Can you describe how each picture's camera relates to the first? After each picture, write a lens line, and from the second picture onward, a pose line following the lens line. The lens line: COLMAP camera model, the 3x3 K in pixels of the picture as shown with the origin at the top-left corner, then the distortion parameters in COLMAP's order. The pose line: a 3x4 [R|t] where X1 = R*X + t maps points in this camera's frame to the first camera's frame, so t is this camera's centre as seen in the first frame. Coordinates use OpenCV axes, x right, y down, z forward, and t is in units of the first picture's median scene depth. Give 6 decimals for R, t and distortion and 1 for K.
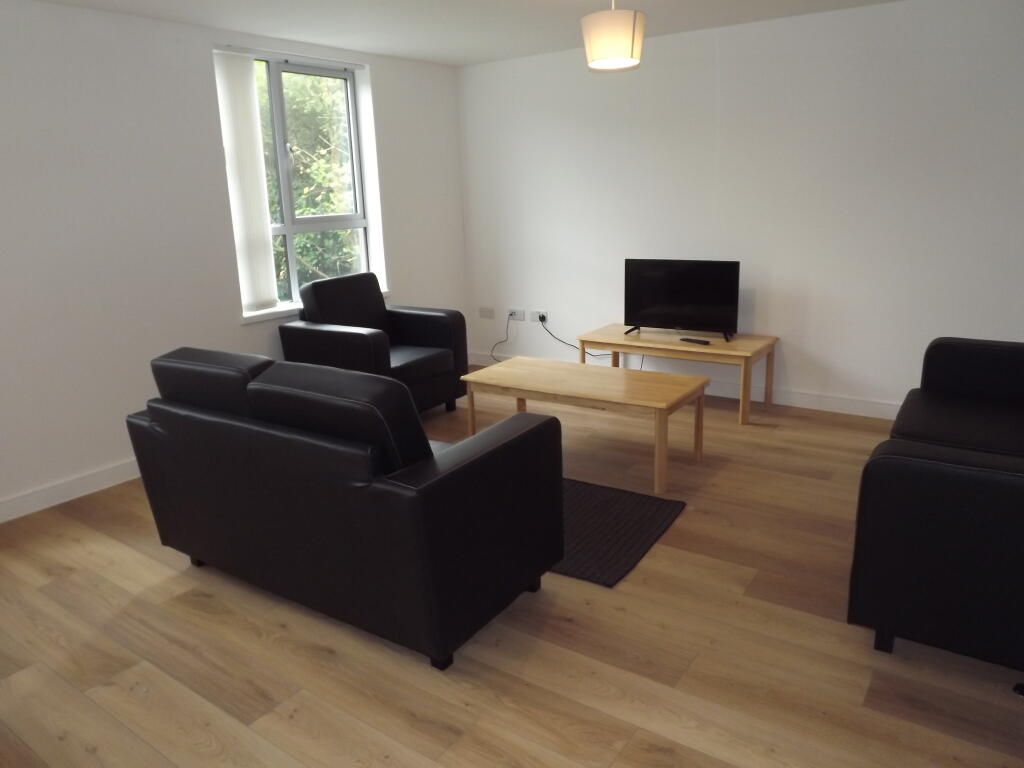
lens RADIAL K [[746.5, 0, 507.2], [0, 746.5, 382.7], [0, 0, 1]] dist [-0.061589, -0.000320]
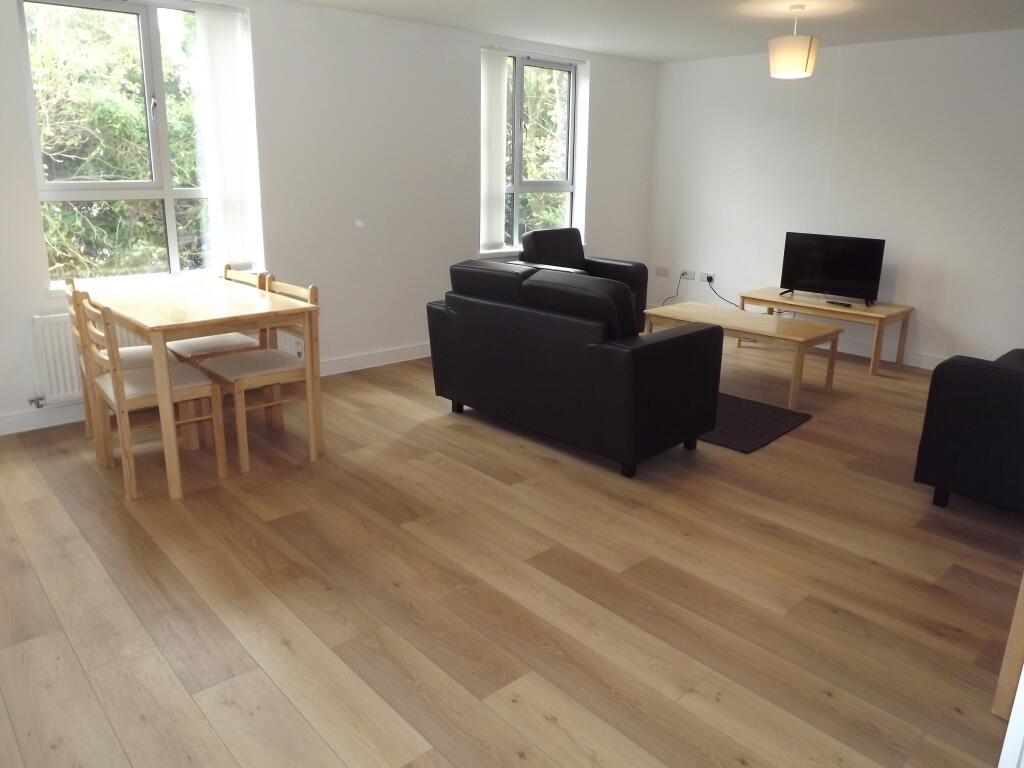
lens RADIAL K [[746.5, 0, 507.2], [0, 746.5, 382.7], [0, 0, 1]] dist [-0.061589, -0.000320]
pose [[0.975675, 0.105158, -0.192352, -0.031639], [-0.099164, 0.994244, 0.040558, 0.085422], [0.195510, -0.020497, 0.980487, -0.308338]]
